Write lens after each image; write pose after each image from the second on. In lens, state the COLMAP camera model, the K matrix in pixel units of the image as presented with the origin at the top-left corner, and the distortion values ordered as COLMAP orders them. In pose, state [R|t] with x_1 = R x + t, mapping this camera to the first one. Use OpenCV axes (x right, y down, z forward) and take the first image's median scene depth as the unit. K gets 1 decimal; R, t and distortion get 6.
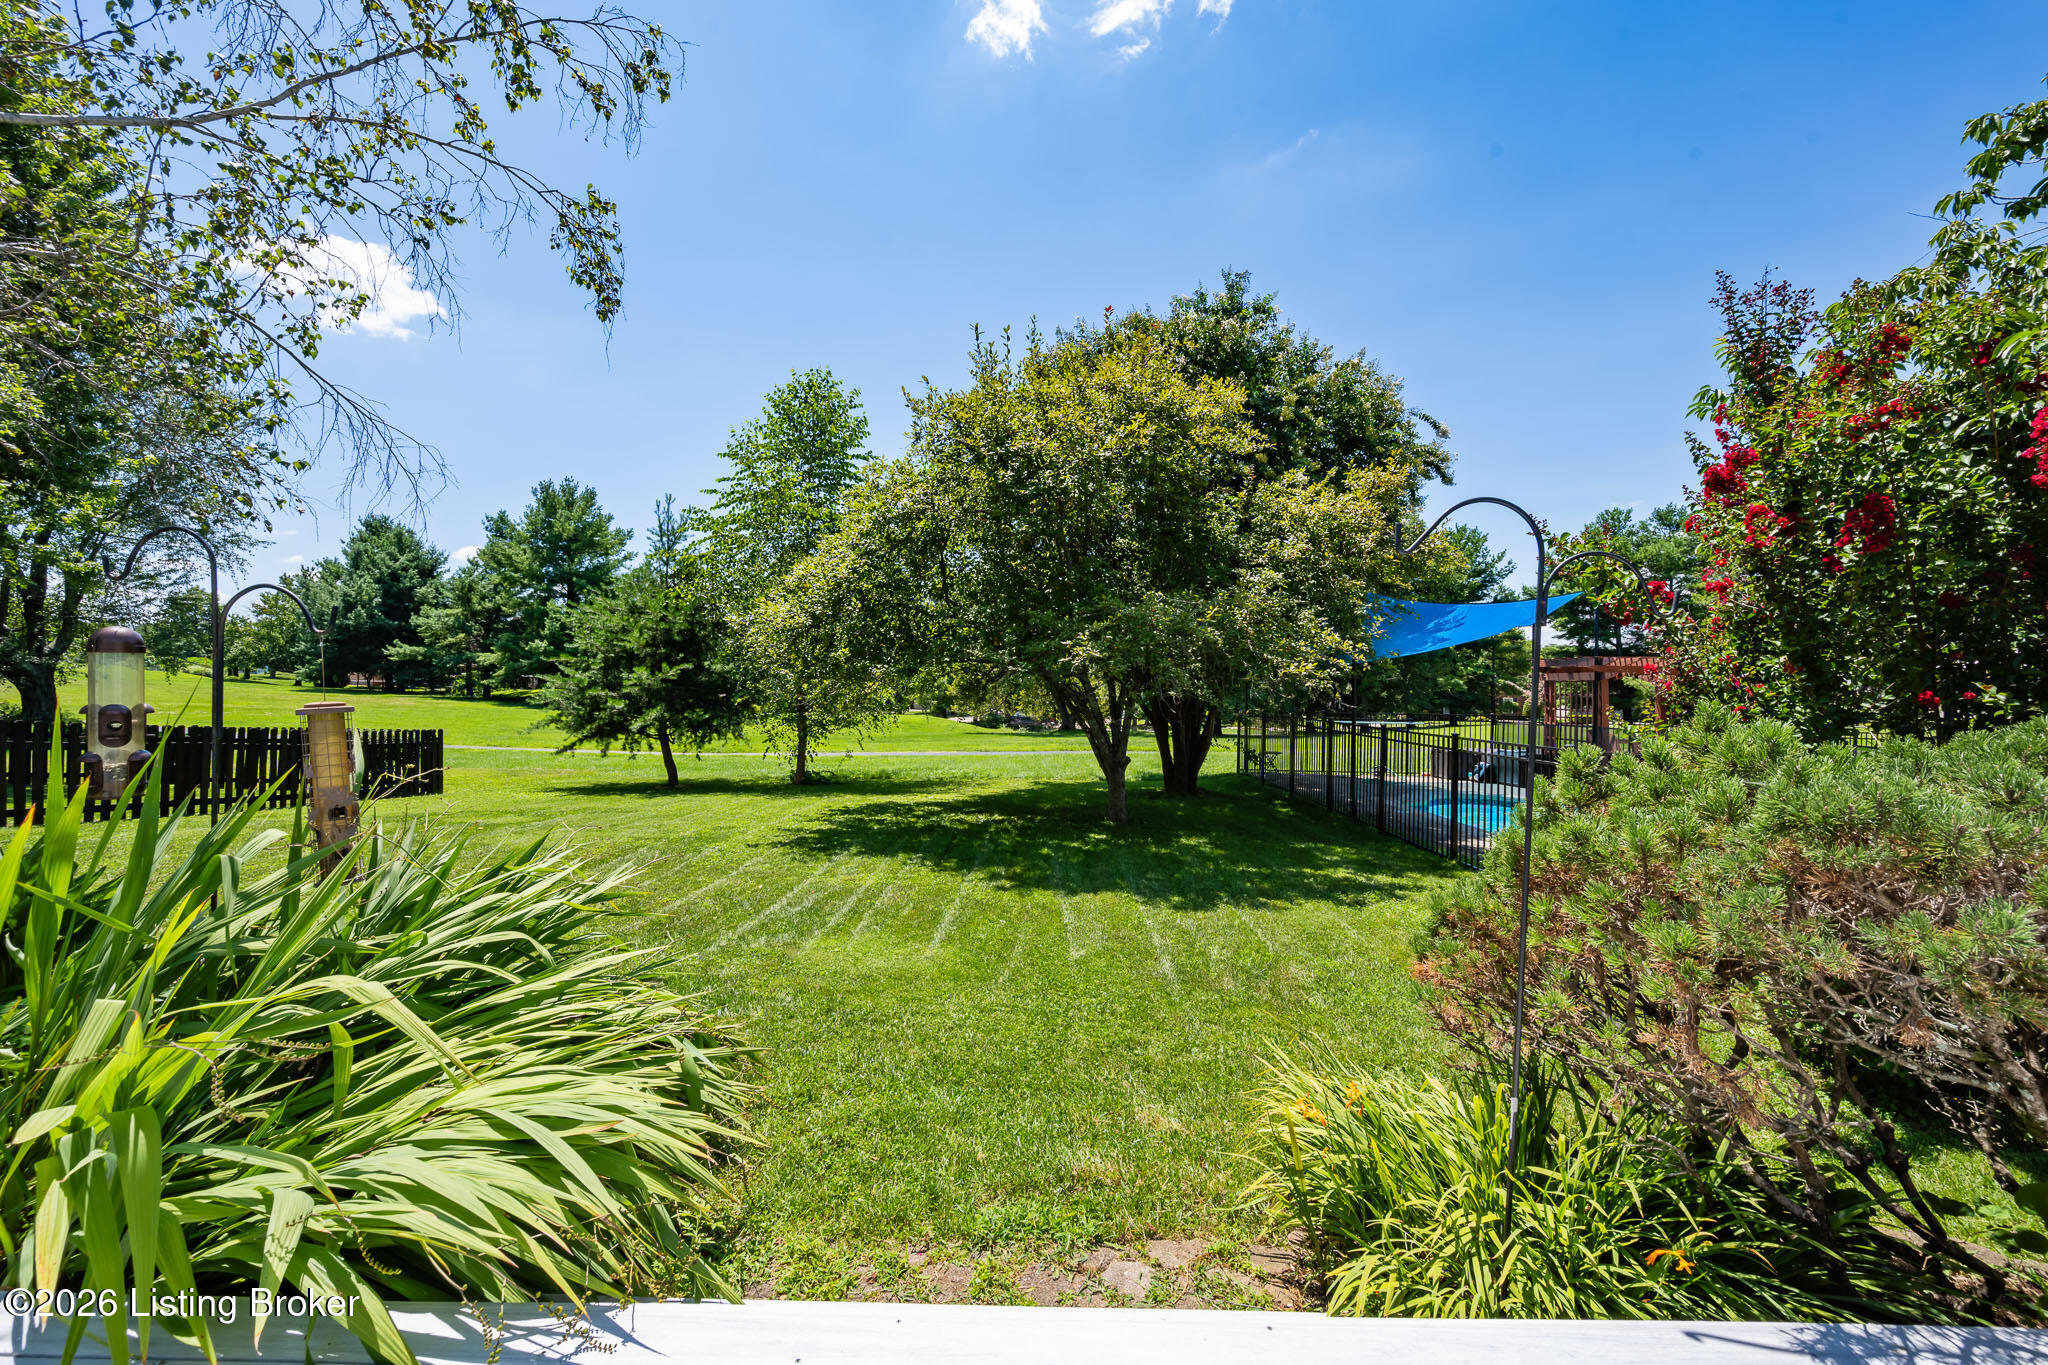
lens RADIAL K [[809.7, 0, 1029.3], [0, 809.7, 687.0], [0, 0, 1]] dist [0.000259, 0.000048]
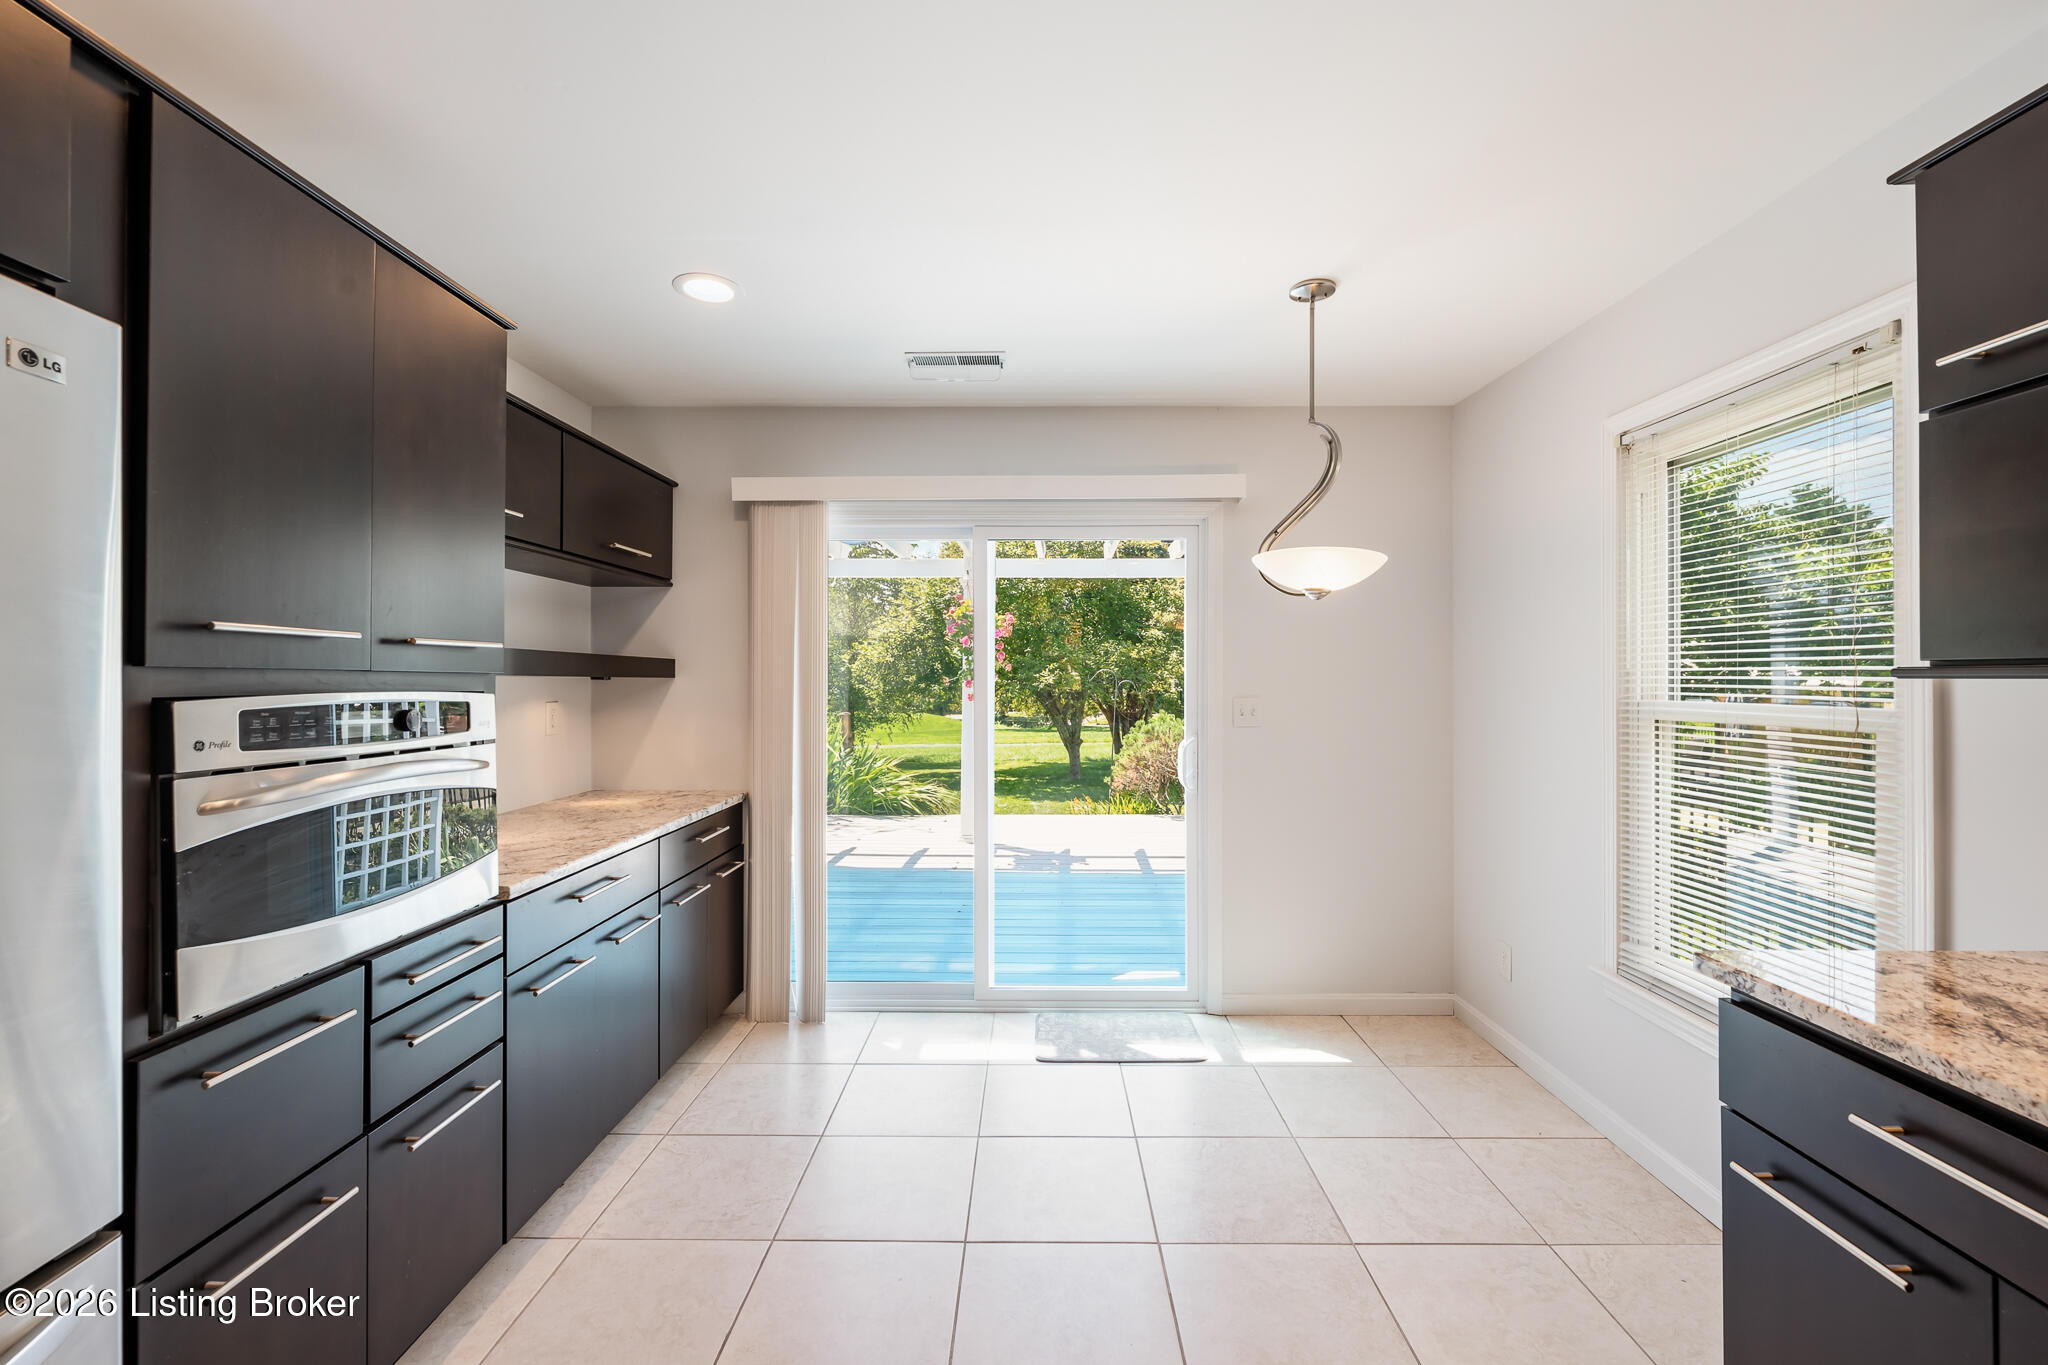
lens RADIAL K [[843.6, 0, 1026.3], [0, 843.6, 676.1], [0, 0, 1]] dist [-0.000130, 0.000020]
pose [[0.999993, -0.002167, 0.002987, 0.007593], [0.002198, 0.999942, -0.010508, -0.014729], [-0.002964, 0.010515, 0.999940, -0.451248]]
